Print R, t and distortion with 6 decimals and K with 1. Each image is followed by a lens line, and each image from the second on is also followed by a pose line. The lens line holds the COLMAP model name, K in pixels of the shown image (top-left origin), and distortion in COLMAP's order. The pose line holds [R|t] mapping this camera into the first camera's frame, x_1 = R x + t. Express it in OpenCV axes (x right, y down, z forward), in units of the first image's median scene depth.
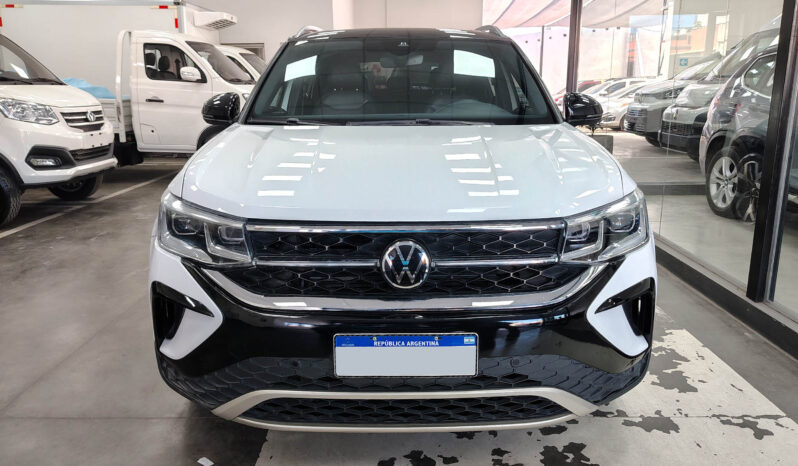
lens RADIAL K [[557.1, 0, 399.0], [0, 557.1, 233.0], [0, 0, 1]] dist [0.028611, -0.001452]
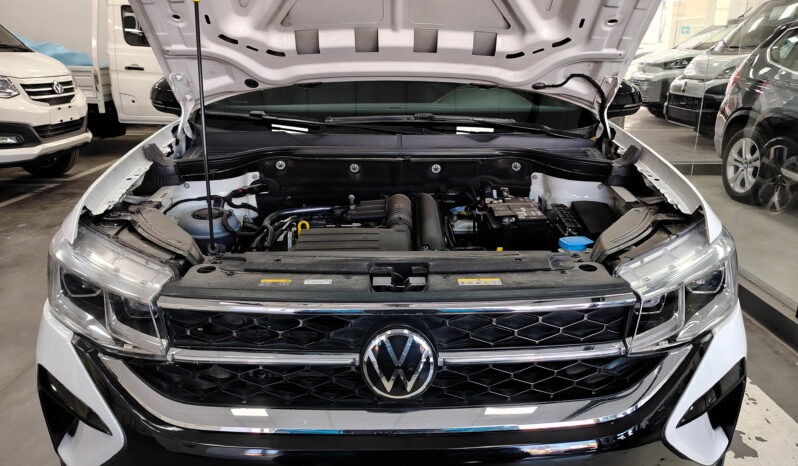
lens RADIAL K [[544.3, 0, 404.6], [0, 544.3, 233.5], [0, 0, 1]] dist [0.006176, 0.000699]
pose [[0.999892, 0.005360, 0.013664, 0.002416], [-0.006287, 0.997611, 0.068792, -0.036546], [-0.013262, -0.068870, 0.997537, 0.095301]]
